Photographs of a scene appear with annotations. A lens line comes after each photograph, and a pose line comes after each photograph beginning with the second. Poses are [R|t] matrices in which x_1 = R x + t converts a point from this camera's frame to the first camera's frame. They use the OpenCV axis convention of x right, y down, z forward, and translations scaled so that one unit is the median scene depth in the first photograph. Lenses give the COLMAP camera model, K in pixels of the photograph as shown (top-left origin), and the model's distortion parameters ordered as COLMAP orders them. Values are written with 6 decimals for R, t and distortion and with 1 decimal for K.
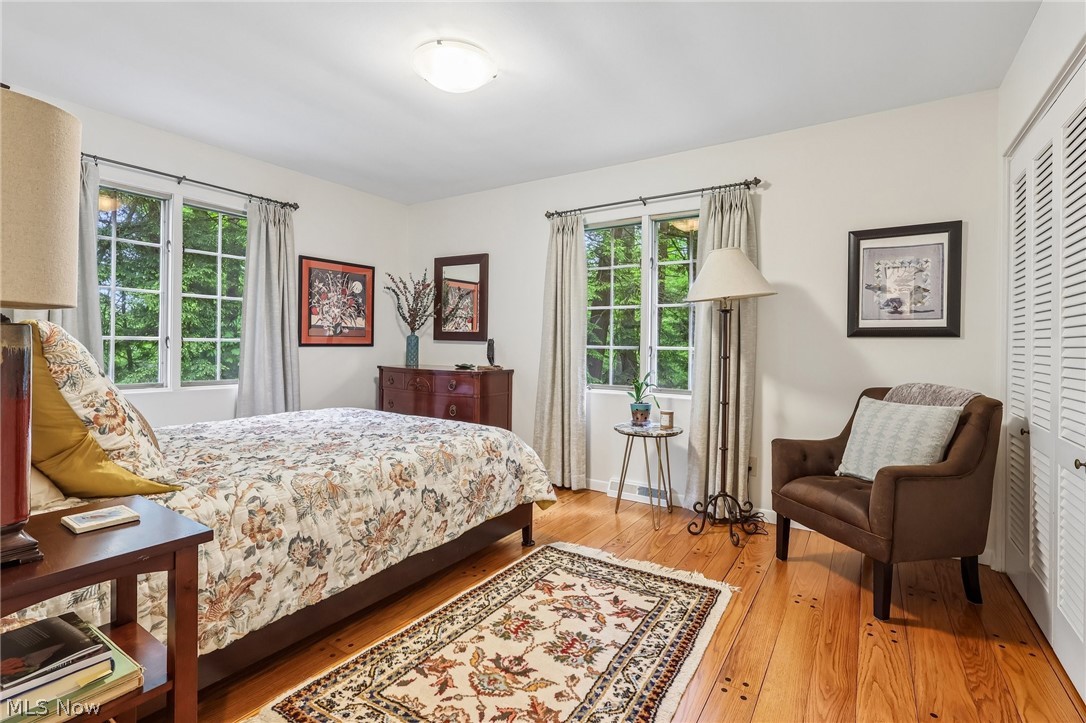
lens RADIAL K [[502.5, 0, 533.6], [0, 502.5, 343.3], [0, 0, 1]] dist [-0.001657, 0.000001]
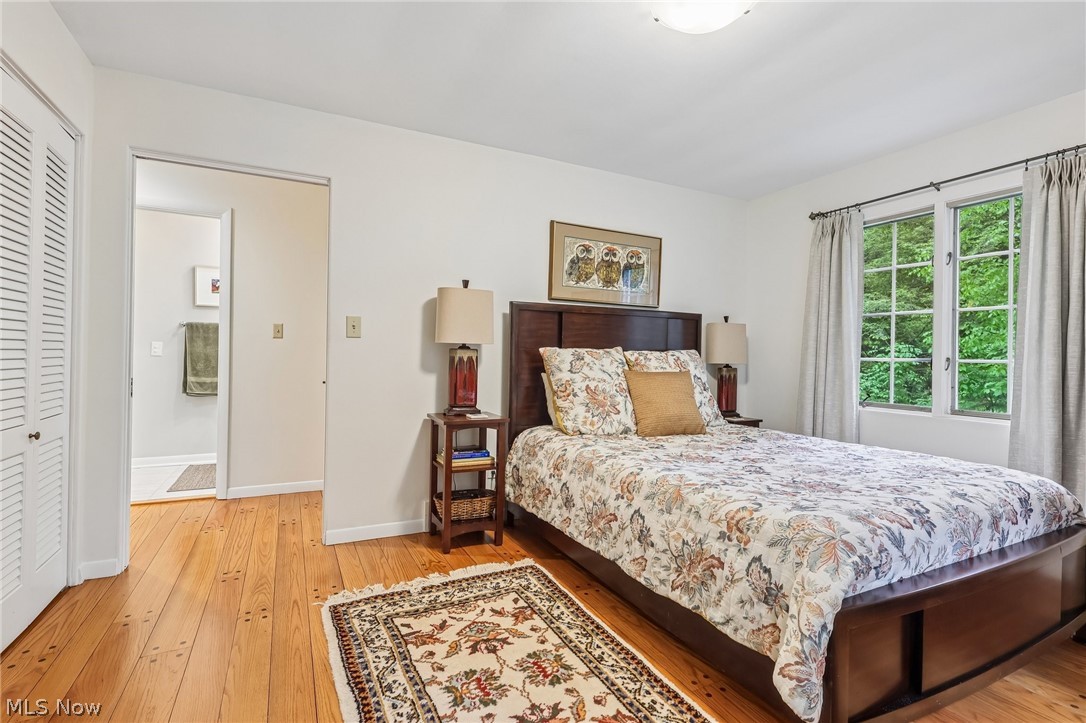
lens RADIAL K [[502.5, 0, 539.9], [0, 502.5, 362.0], [0, 0, 1]] dist [-0.001657, 0.000001]
pose [[-0.494379, -0.015665, -0.869106, 0.826868], [-0.023690, 0.999709, -0.004543, 0.028060], [0.868924, 0.018343, -0.494606, 1.561897]]
